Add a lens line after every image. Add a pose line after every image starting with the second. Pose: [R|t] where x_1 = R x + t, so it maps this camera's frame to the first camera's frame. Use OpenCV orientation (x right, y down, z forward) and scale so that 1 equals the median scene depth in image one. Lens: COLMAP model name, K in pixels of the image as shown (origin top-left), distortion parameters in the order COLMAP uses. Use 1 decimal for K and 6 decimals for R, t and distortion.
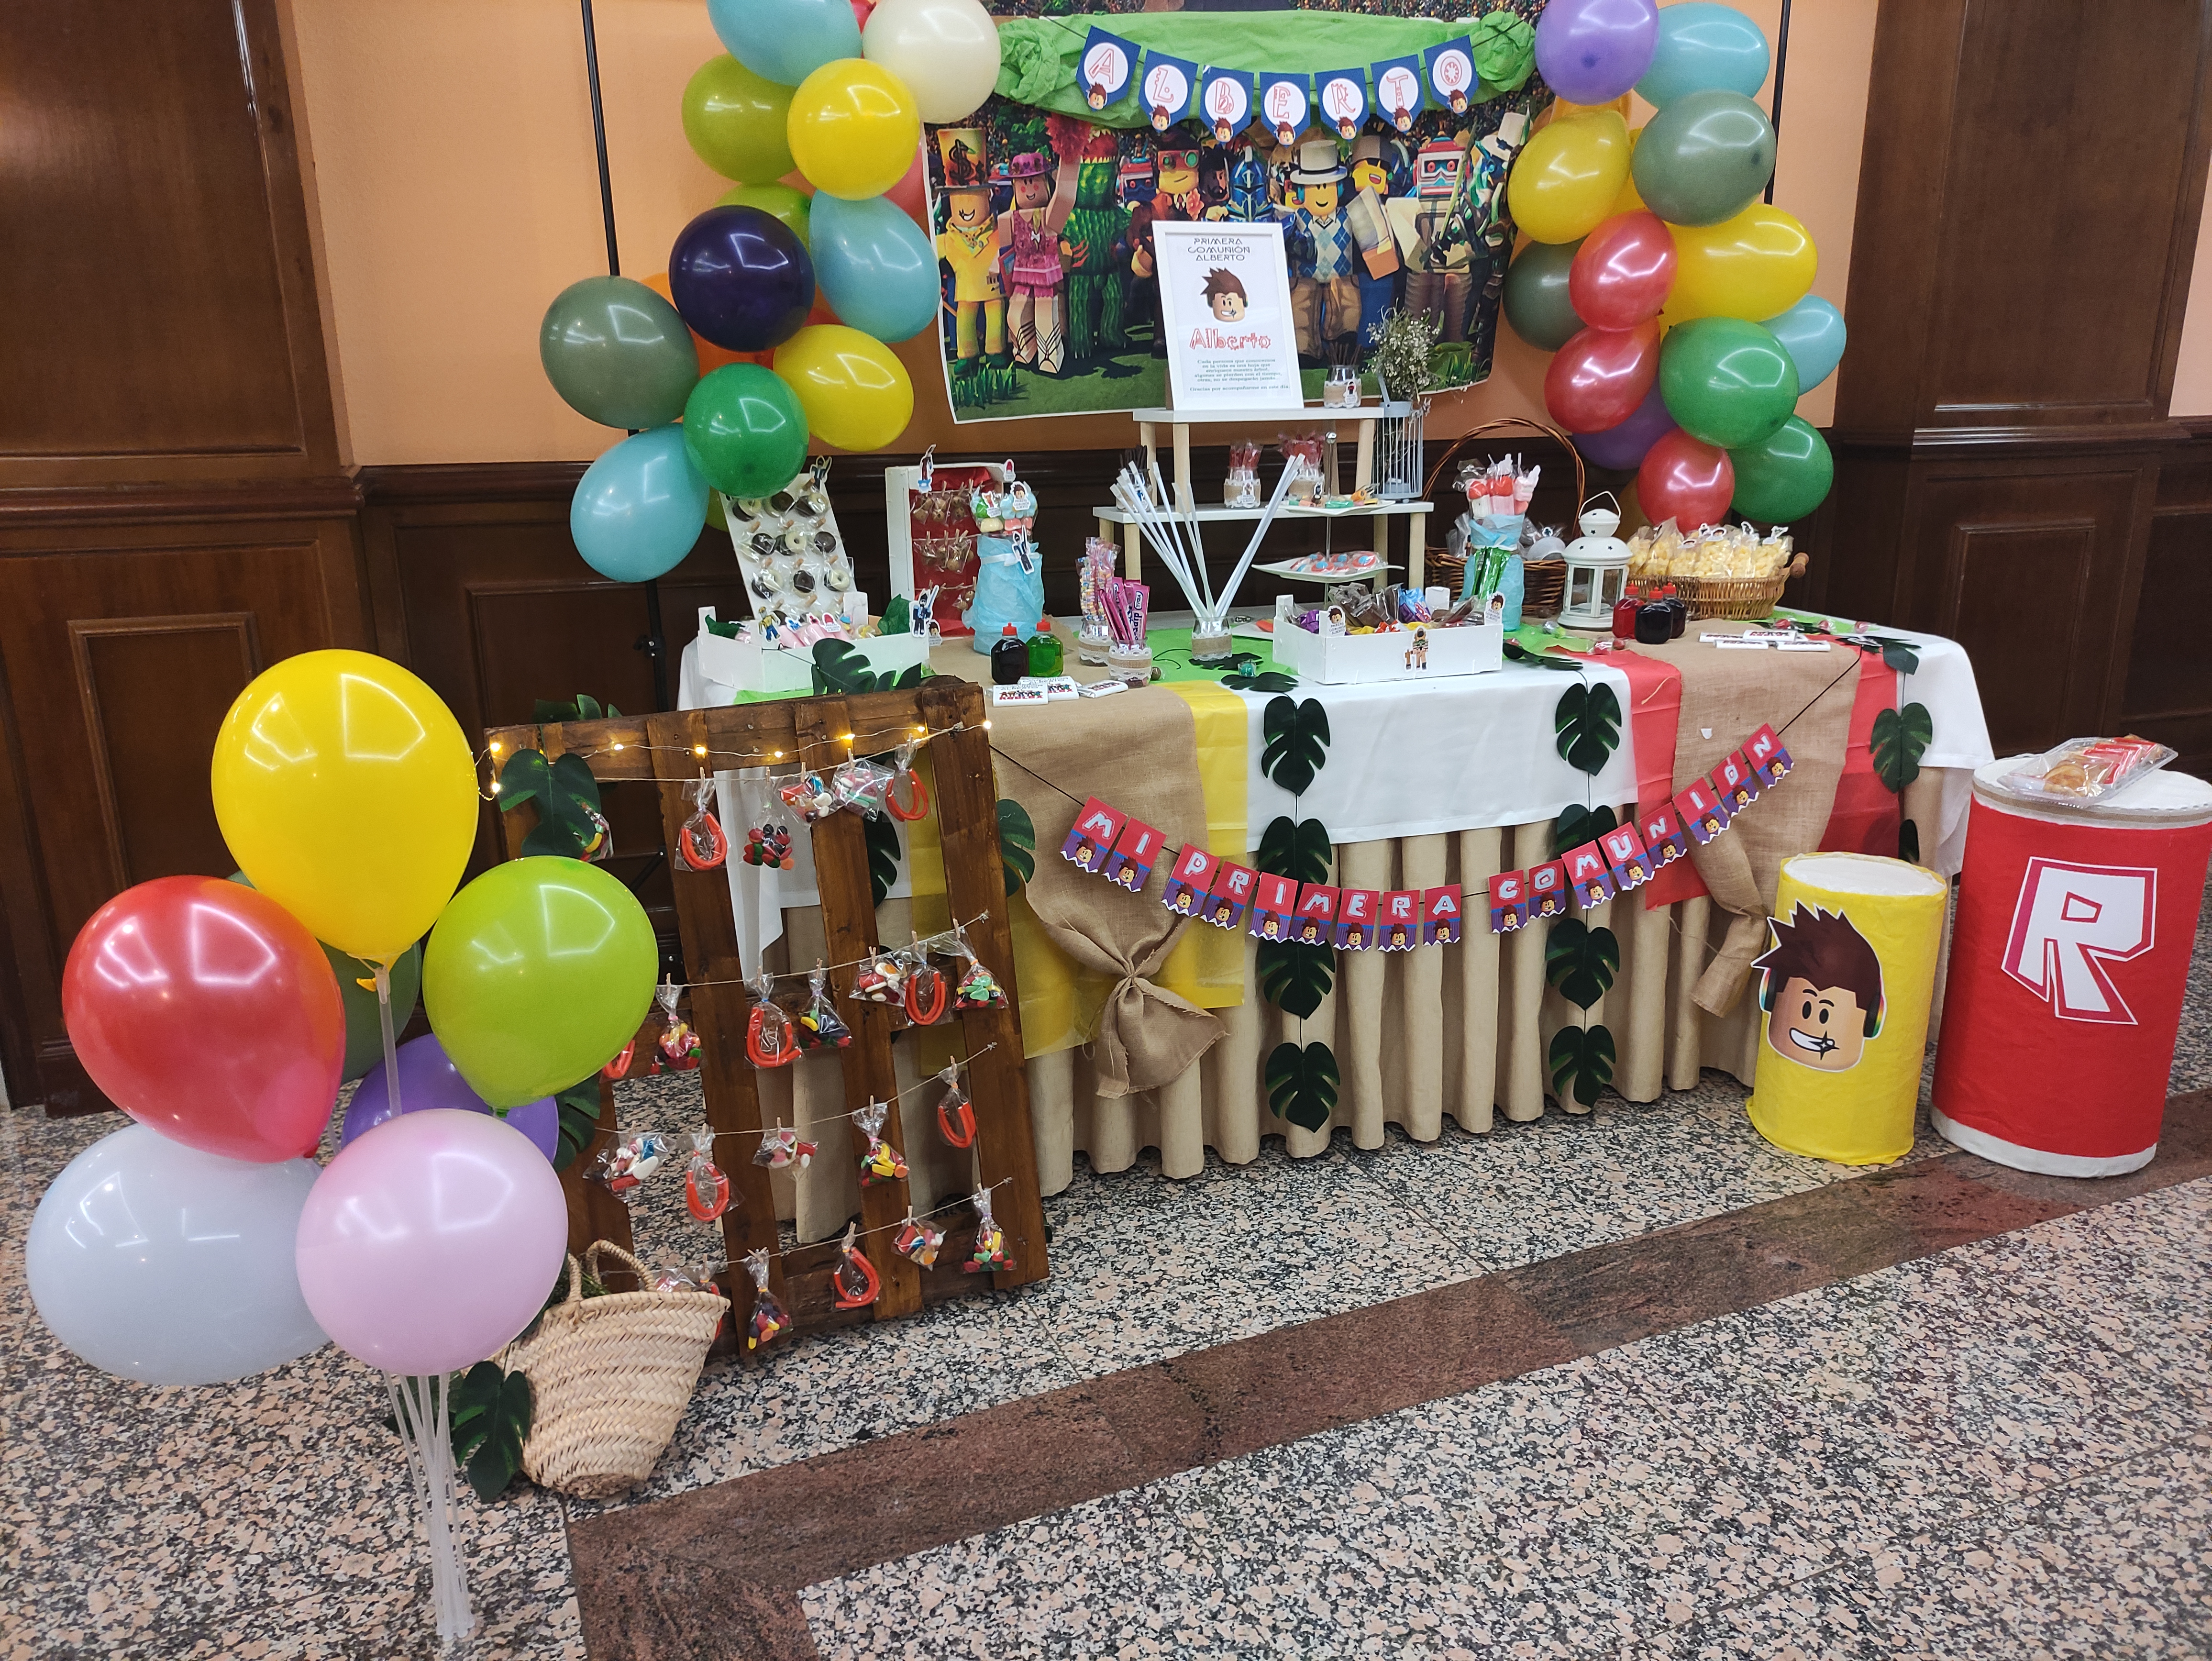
lens RADIAL K [[1642.6, 0, 1100.5], [0, 1642.6, 820.4], [0, 0, 1]] dist [0.043404, -0.032939]
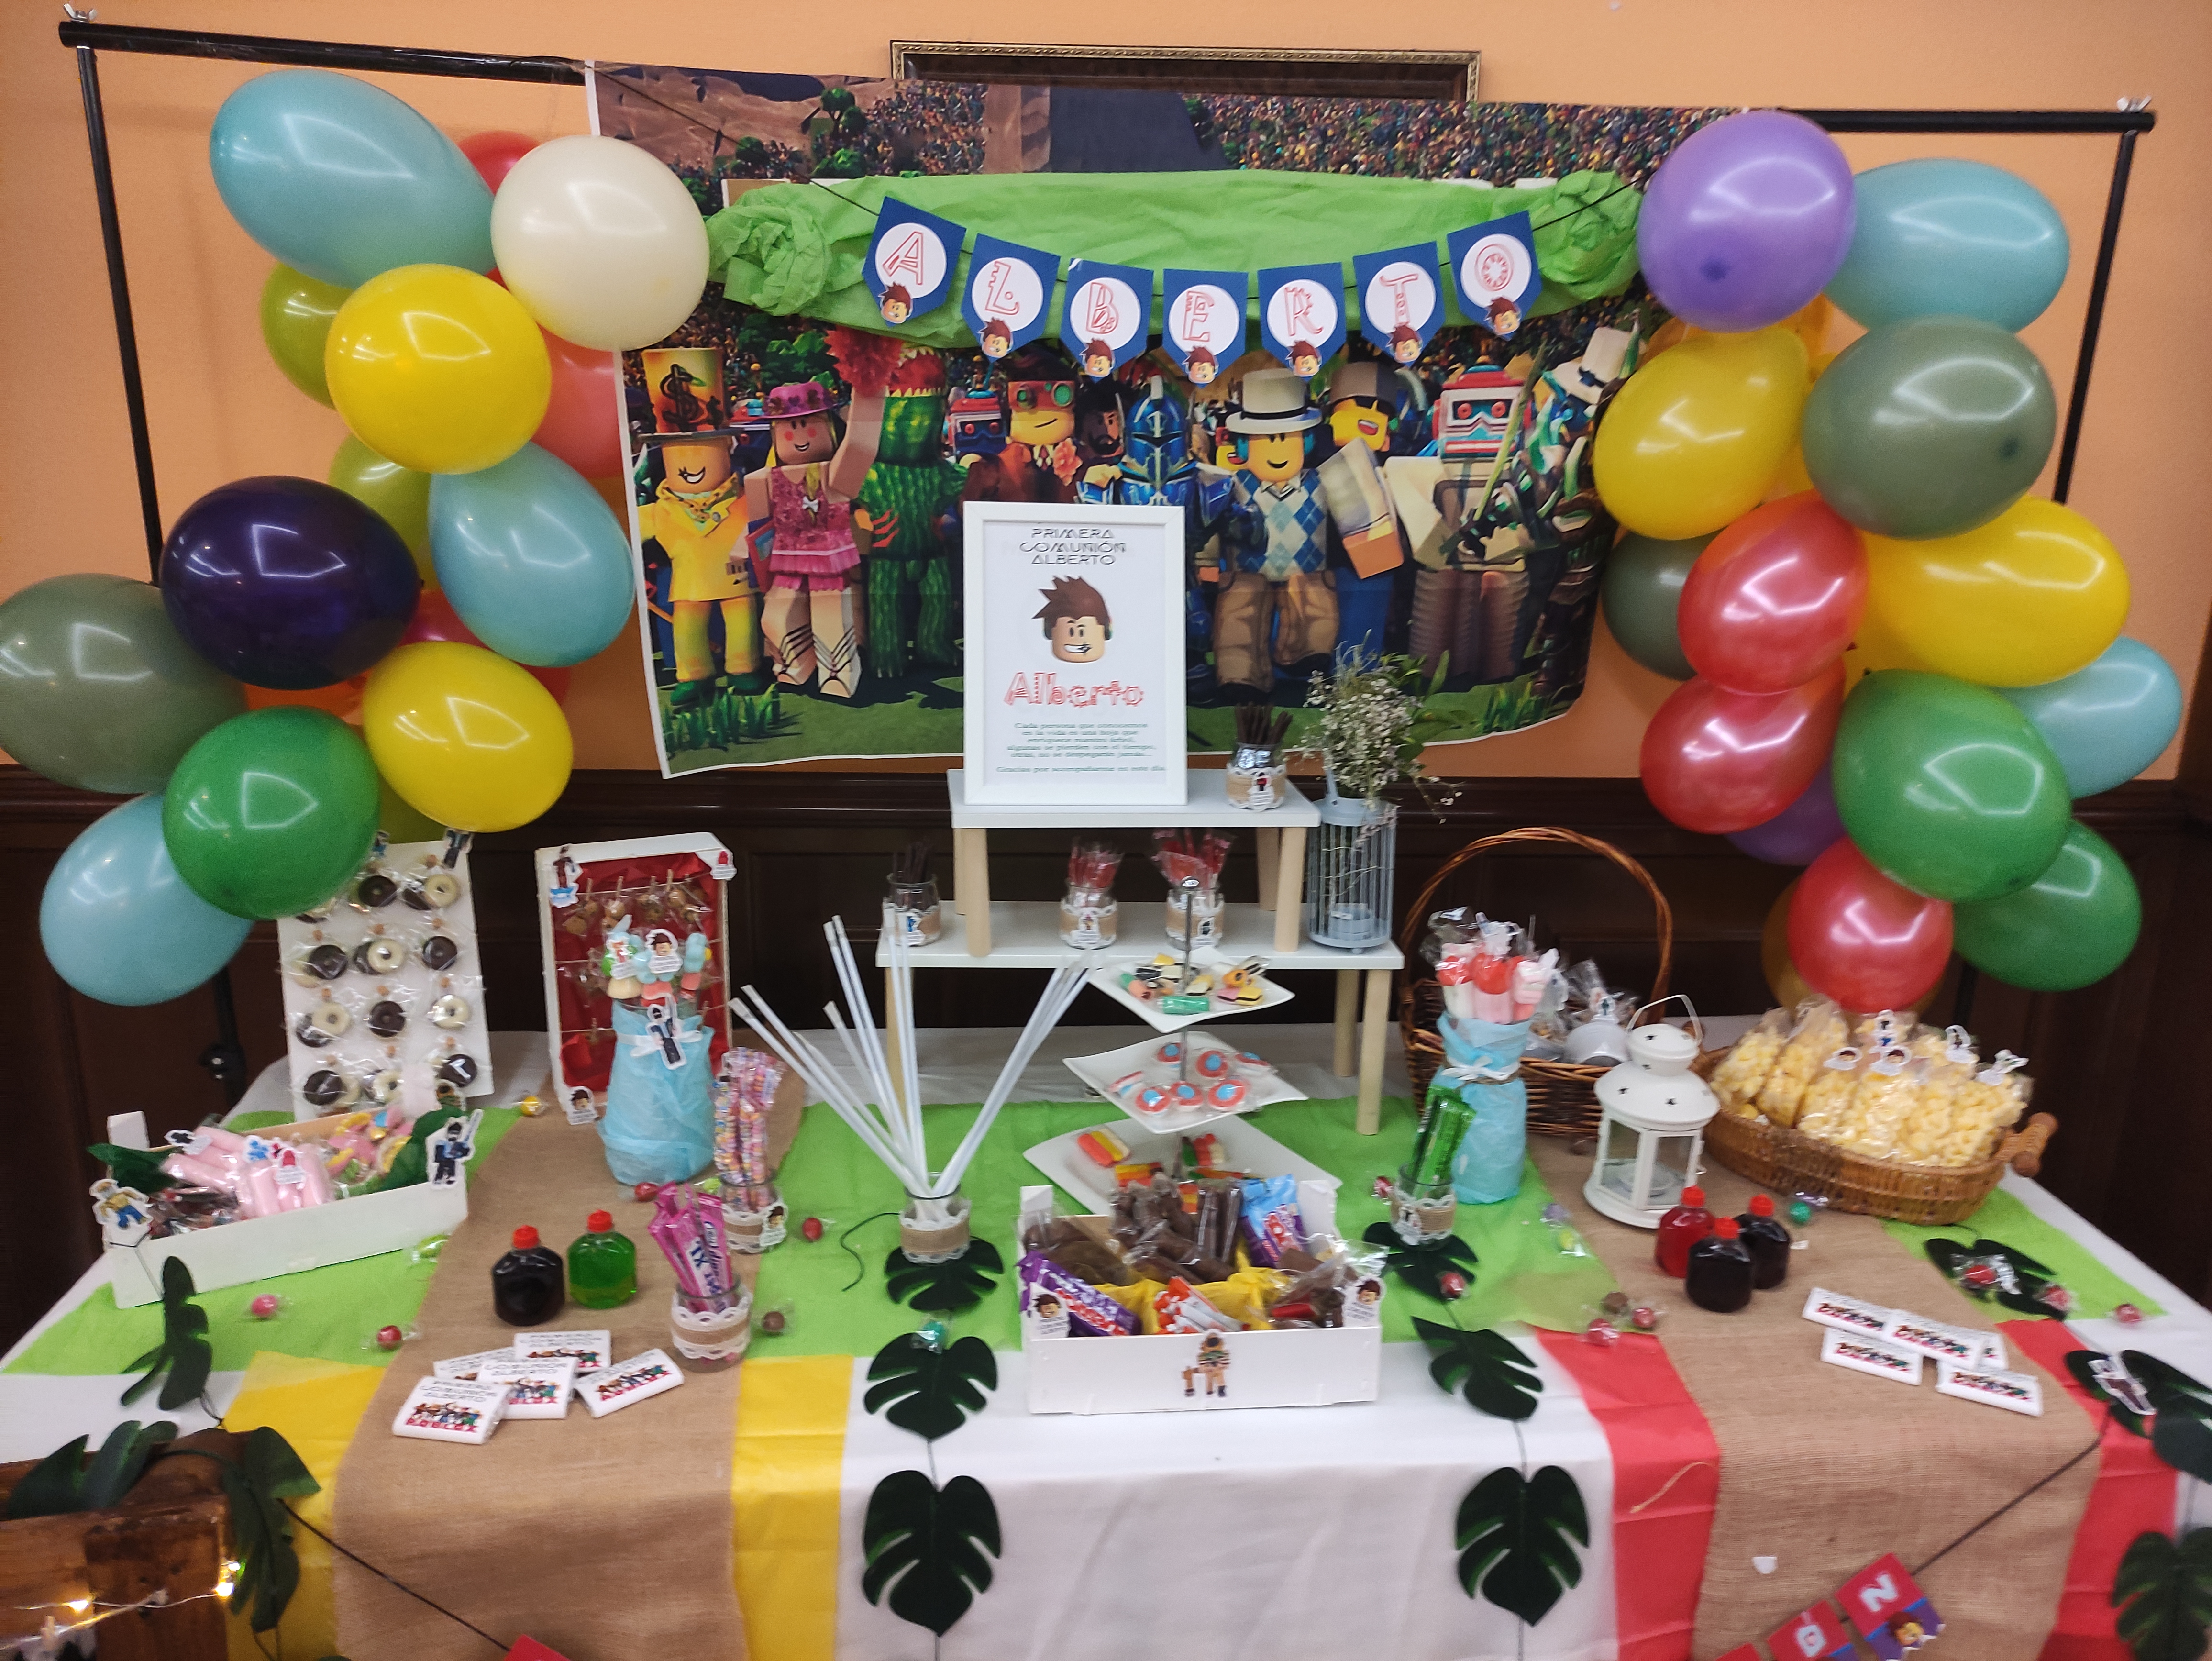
lens RADIAL K [[1642.6, 0, 1100.5], [0, 1642.6, 820.4], [0, 0, 1]] dist [0.043404, -0.032939]
pose [[0.977209, 0.095098, -0.189789, 0.206397], [-0.094535, 0.995449, 0.012035, -0.244117], [0.190069, 0.006181, 0.981751, 0.375246]]
